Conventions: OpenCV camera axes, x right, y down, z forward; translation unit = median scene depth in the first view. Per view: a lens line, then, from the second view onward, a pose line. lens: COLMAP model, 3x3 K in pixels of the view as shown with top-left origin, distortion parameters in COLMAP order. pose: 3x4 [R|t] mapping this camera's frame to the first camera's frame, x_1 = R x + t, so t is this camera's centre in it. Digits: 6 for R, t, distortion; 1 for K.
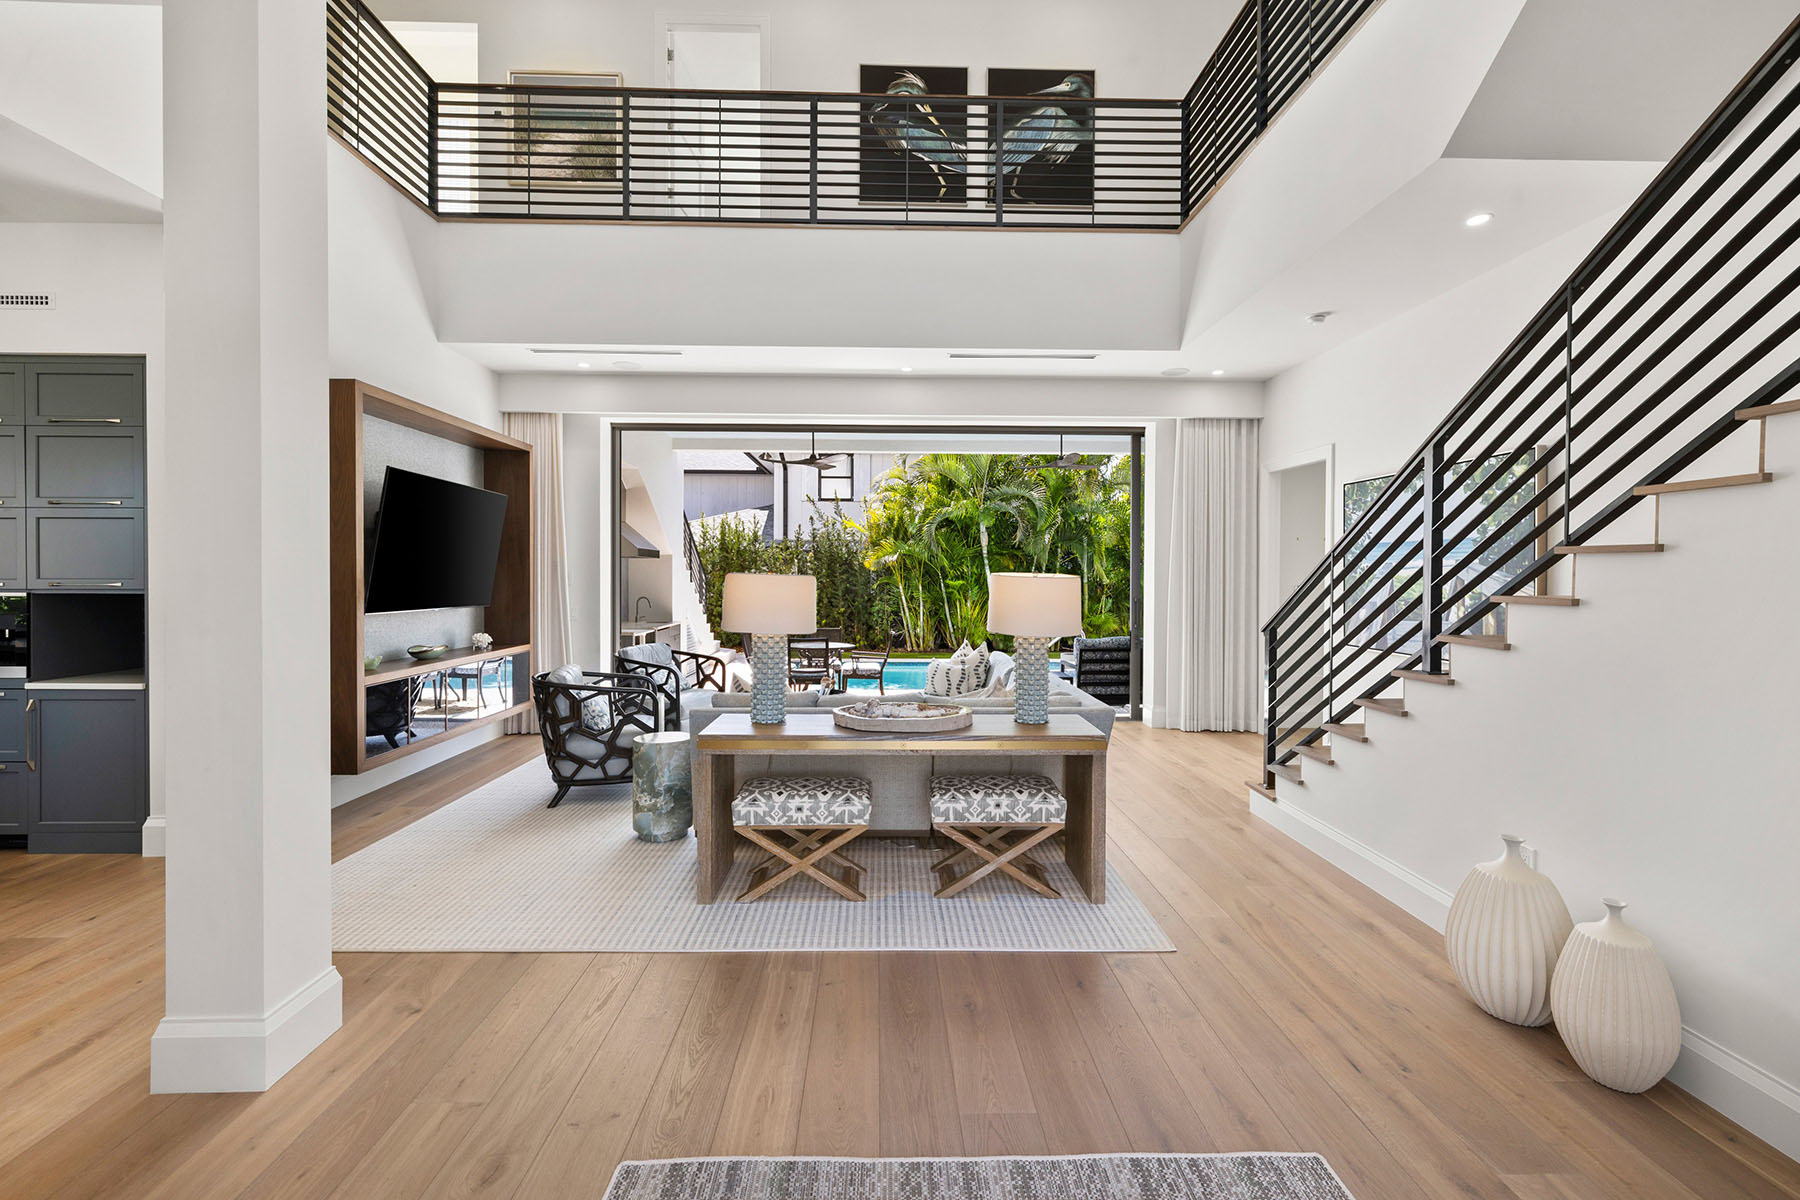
lens RADIAL K [[764.1, 0, 903.1], [0, 764.1, 587.1], [0, 0, 1]] dist [0.001321, -0.000355]
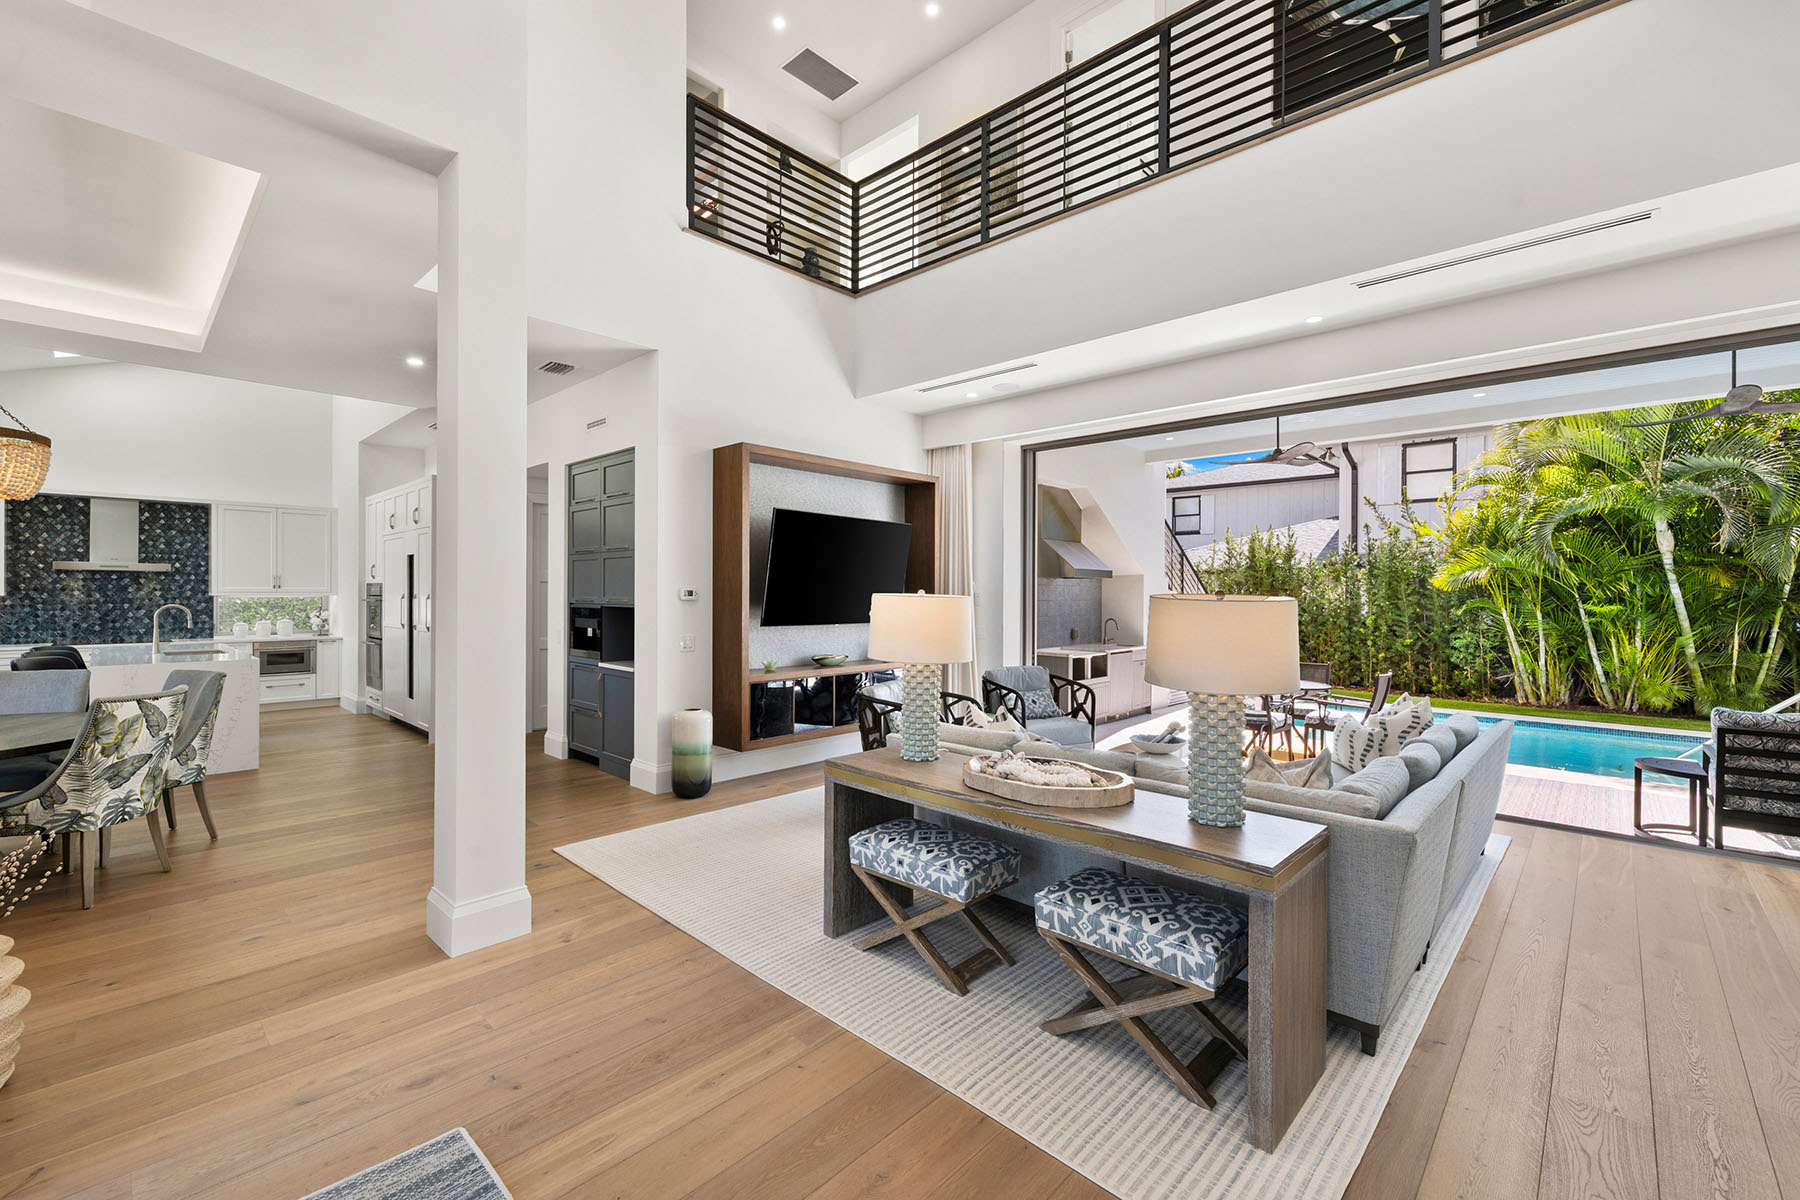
lens RADIAL K [[764.1, 0, 900.1], [0, 764.1, 597.5], [0, 0, 1]] dist [0.001321, -0.000355]
pose [[0.699109, 0.003020, -0.715009, 0.270959], [-0.013398, 0.999871, -0.008877, -0.003022], [0.714889, 0.015786, 0.699059, 0.211171]]
